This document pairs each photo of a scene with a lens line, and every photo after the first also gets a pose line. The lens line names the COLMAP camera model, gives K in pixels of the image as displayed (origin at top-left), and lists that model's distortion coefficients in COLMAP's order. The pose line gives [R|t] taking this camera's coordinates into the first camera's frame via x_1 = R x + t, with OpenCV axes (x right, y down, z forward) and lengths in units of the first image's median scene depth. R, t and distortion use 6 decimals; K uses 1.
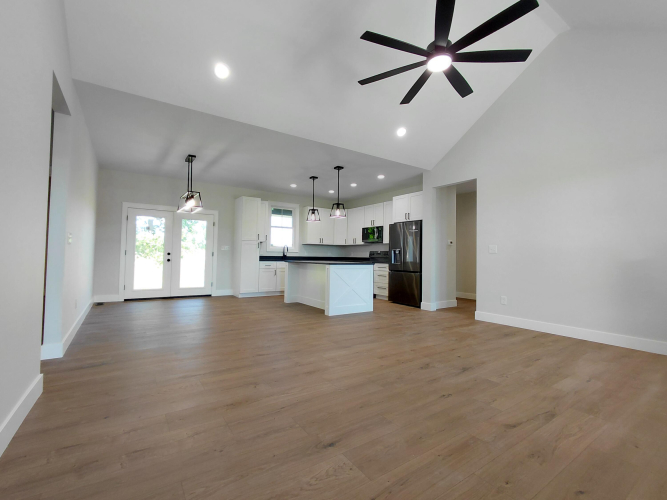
lens RADIAL K [[306.6, 0, 332.6], [0, 306.6, 246.9], [0, 0, 1]] dist [-0.001301, -0.001143]
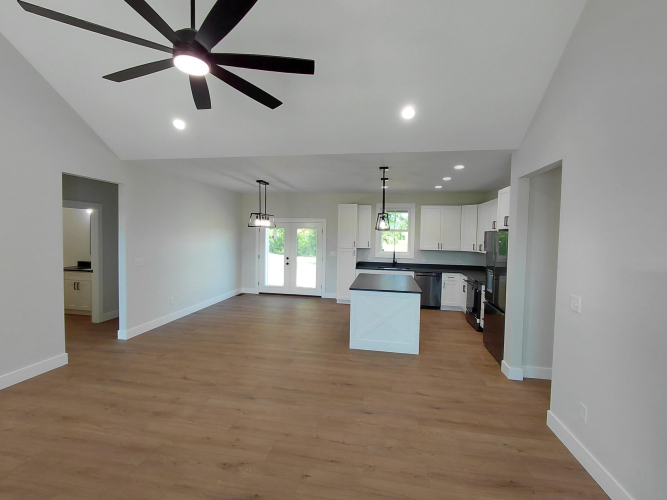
lens RADIAL K [[306.6, 0, 332.6], [0, 306.6, 246.9], [0, 0, 1]] dist [-0.001301, -0.001143]
pose [[0.719784, 0.027828, -0.693640, 0.416185], [0.011195, 0.998601, 0.051680, -0.080940], [0.694108, -0.044963, 0.718465, 0.267741]]
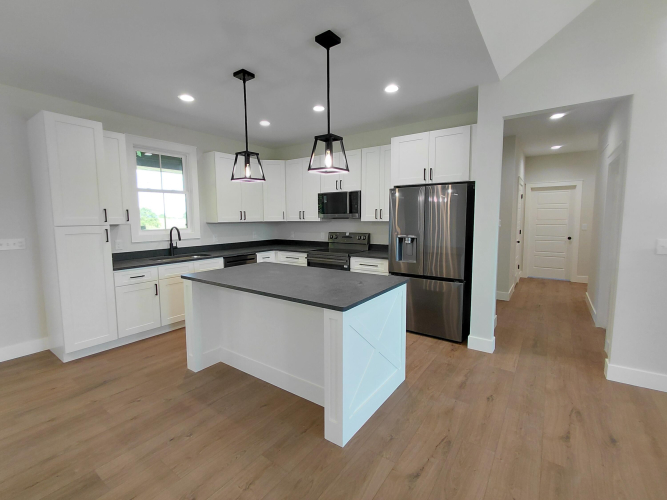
lens RADIAL K [[306.6, 0, 332.6], [0, 306.6, 246.9], [0, 0, 1]] dist [-0.001301, -0.001143]
pose [[0.937033, -0.058407, 0.344322, -0.101528], [0.013103, 0.991101, 0.132463, -0.045466], [-0.348994, -0.119611, 0.929460, 0.523537]]
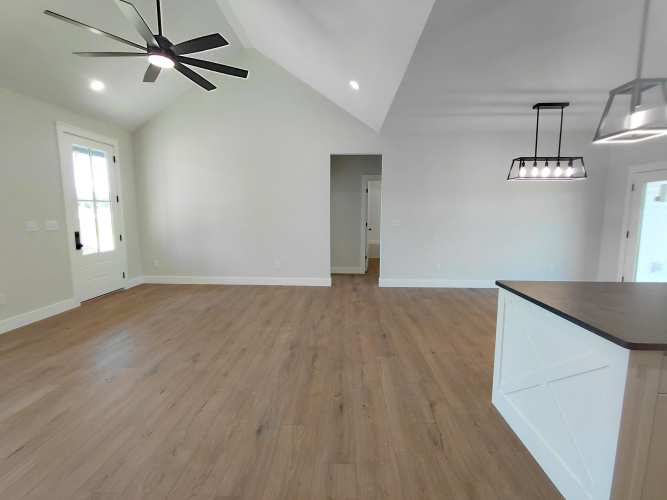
lens RADIAL K [[306.6, 0, 332.6], [0, 306.6, 246.9], [0, 0, 1]] dist [-0.001301, -0.001143]
pose [[-0.591719, 0.075028, -0.802645, 0.338470], [0.010196, 0.996276, 0.085611, -0.021686], [0.806080, 0.042474, -0.590281, 0.804258]]
